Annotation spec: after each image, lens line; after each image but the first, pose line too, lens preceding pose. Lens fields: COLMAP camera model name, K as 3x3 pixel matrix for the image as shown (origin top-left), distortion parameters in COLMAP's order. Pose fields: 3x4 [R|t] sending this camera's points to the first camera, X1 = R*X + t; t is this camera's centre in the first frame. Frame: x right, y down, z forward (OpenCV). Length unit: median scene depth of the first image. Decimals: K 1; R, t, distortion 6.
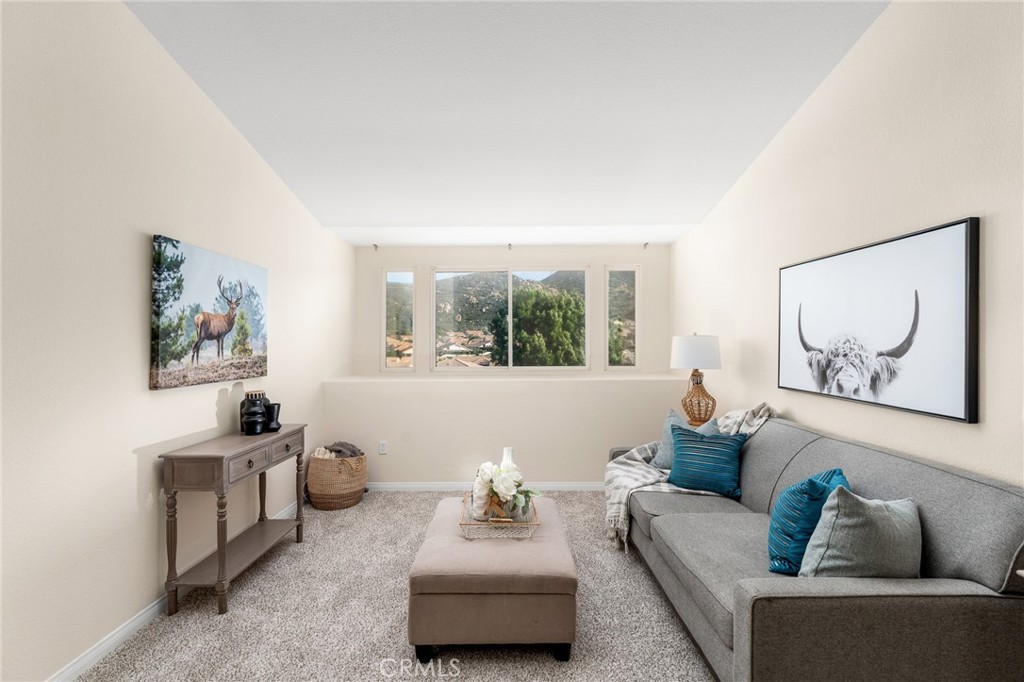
lens RADIAL K [[472.9, 0, 512.3], [0, 472.9, 342.2], [0, 0, 1]] dist [0.000448, -0.000091]
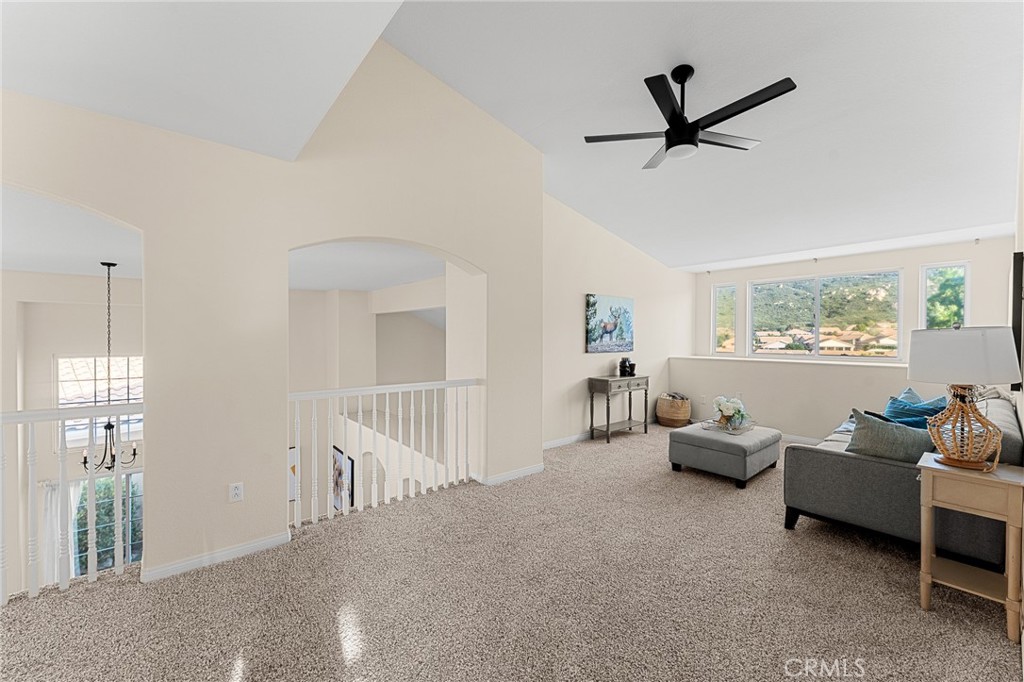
lens RADIAL K [[409.1, 0, 504.0], [0, 409.1, 341.0], [0, 0, 1]] dist [-0.002890, 0.000652]
pose [[0.635239, 0.011764, -0.772226, 0.623104], [0.000008, 0.999884, 0.015238, 0.000036], [0.772315, -0.009685, 0.635165, -0.705867]]
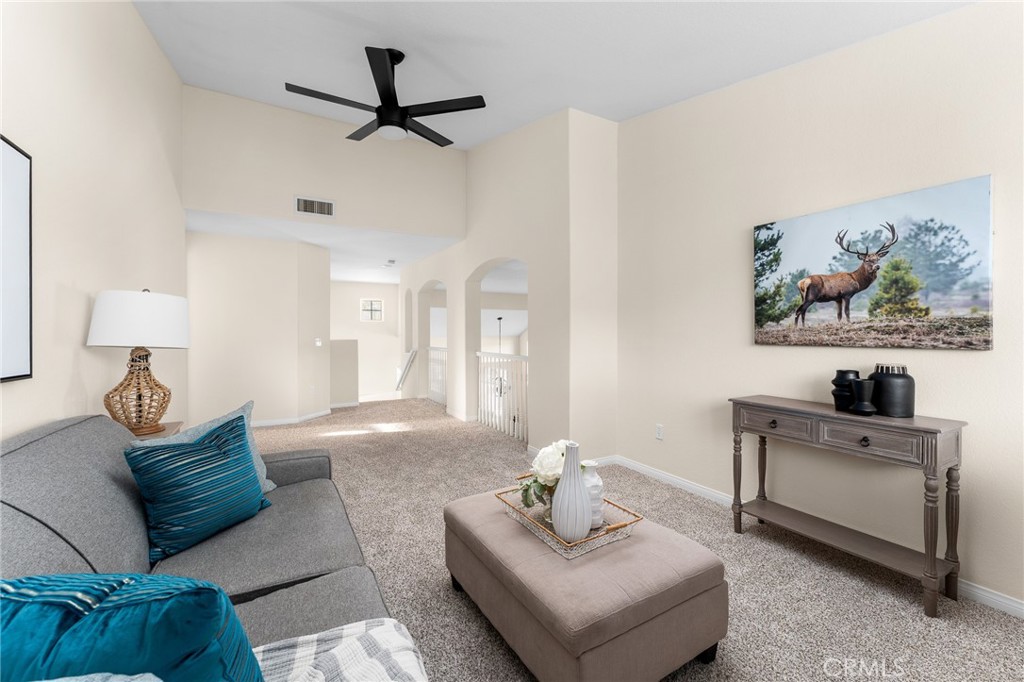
lens RADIAL K [[409.1, 0, 512.4], [0, 409.1, 335.6], [0, 0, 1]] dist [-0.002890, 0.000652]
pose [[-0.868787, 0.008308, -0.495117, 0.354178], [0.006363, 0.999964, 0.005615, 0.057665], [0.495145, 0.001728, -0.868808, 1.447055]]
